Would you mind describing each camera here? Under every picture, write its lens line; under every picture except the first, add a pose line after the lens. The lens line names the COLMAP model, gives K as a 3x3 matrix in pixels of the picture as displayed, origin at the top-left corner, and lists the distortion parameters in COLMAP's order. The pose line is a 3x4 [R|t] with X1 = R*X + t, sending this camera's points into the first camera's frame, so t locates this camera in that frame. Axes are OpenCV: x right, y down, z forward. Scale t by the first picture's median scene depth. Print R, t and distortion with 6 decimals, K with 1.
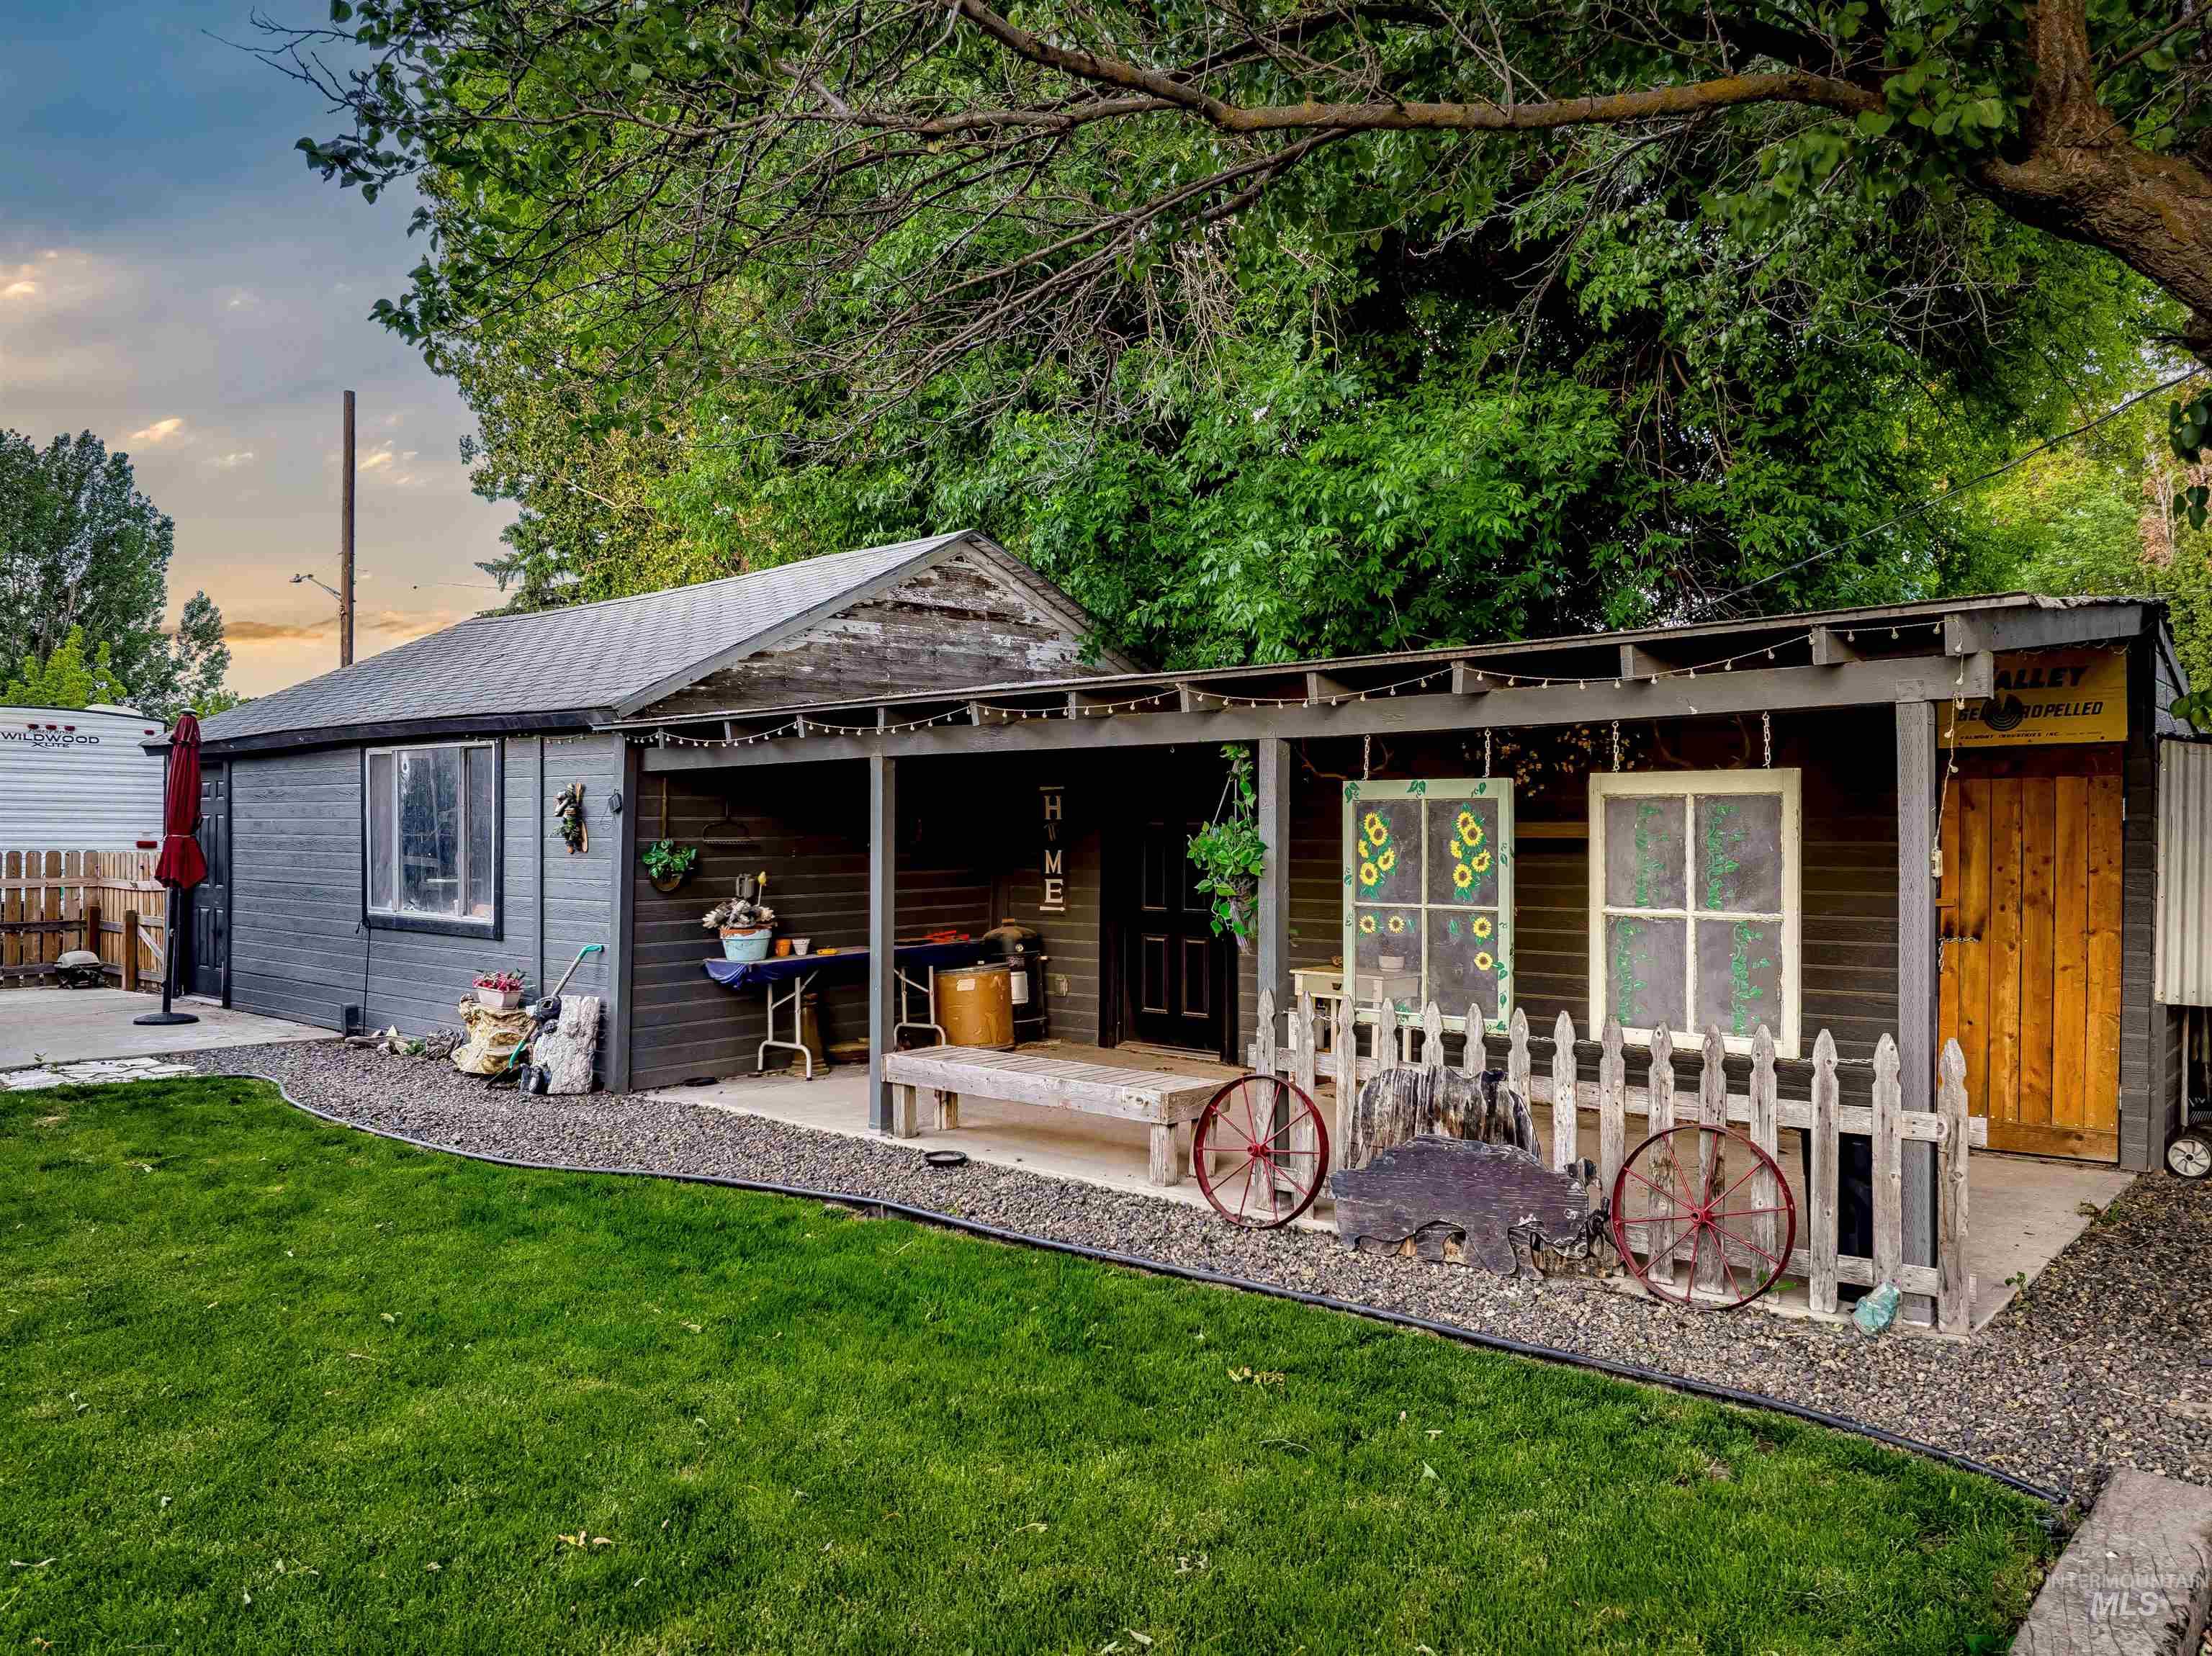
lens RADIAL K [[1578.1, 0, 1077.1], [0, 1578.1, 827.2], [0, 0, 1]] dist [-0.035955, 0.003000]
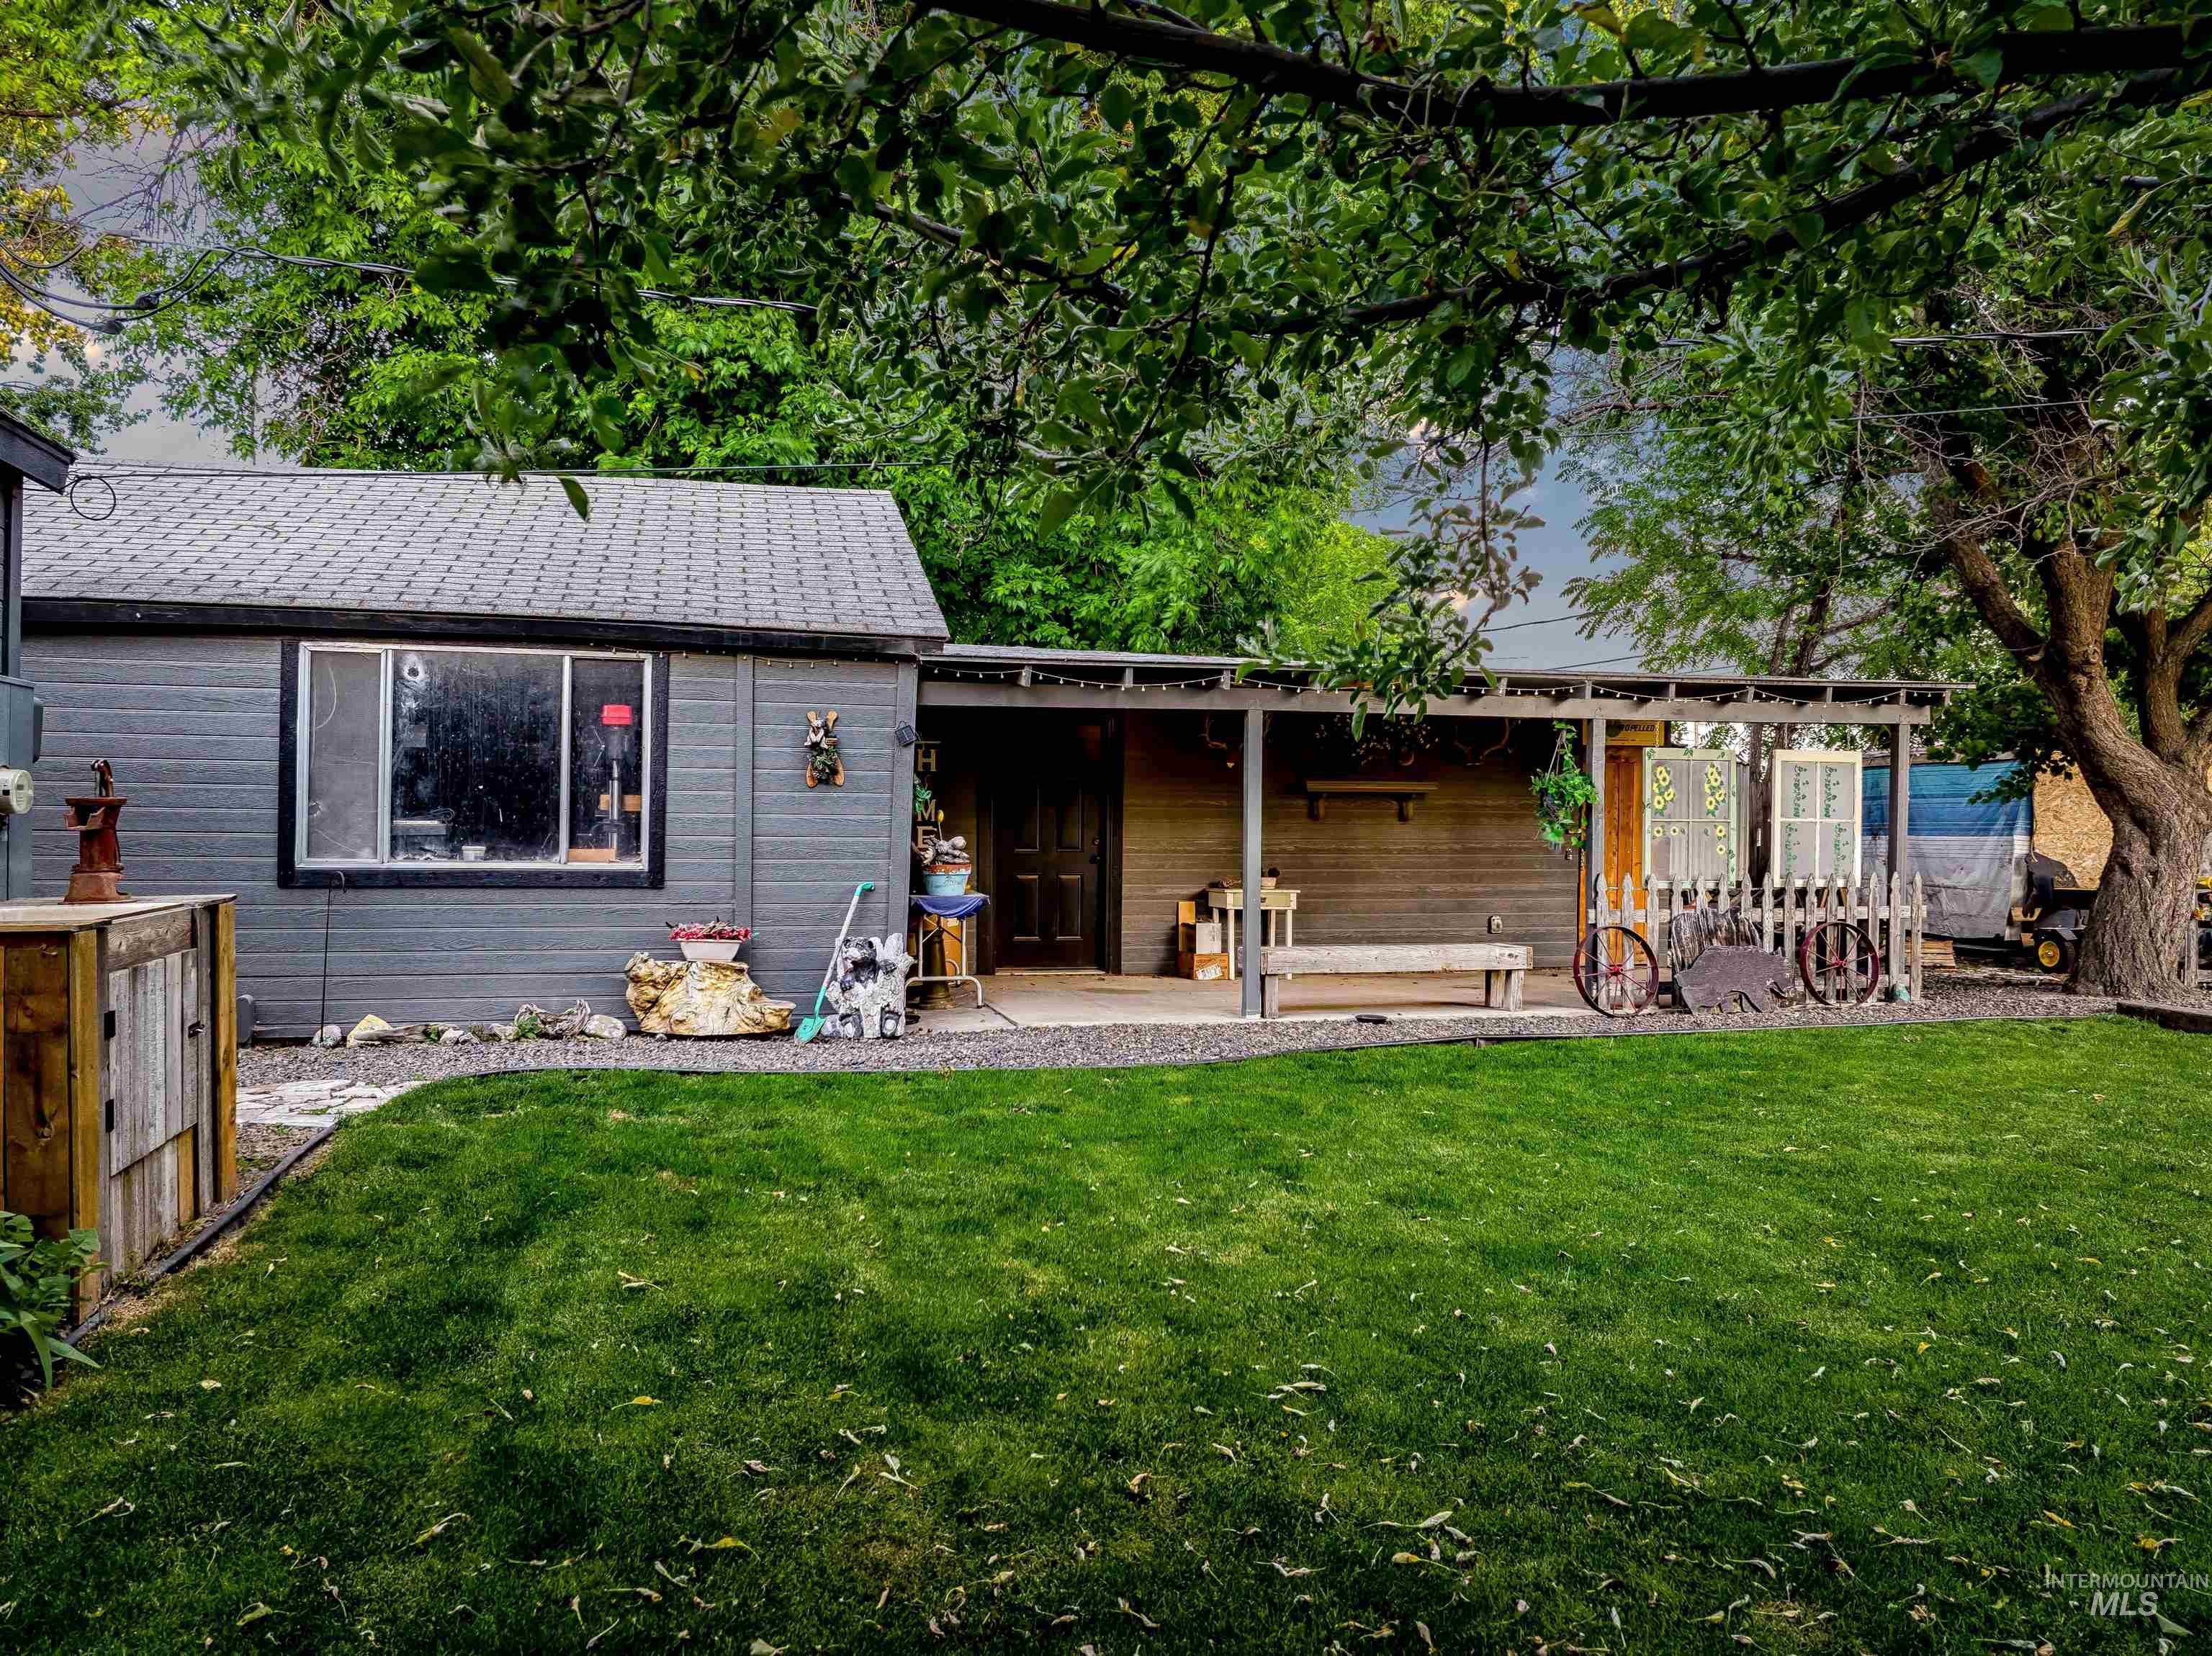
lens RADIAL K [[1578.1, 0, 1077.1], [0, 1578.1, 827.2], [0, 0, 1]] dist [-0.035955, 0.003000]
pose [[0.573941, 0.005535, 0.818878, -1.212856], [-0.007886, 0.999968, -0.001231, 0.049165], [-0.818859, -0.005752, 0.573966, 0.412971]]
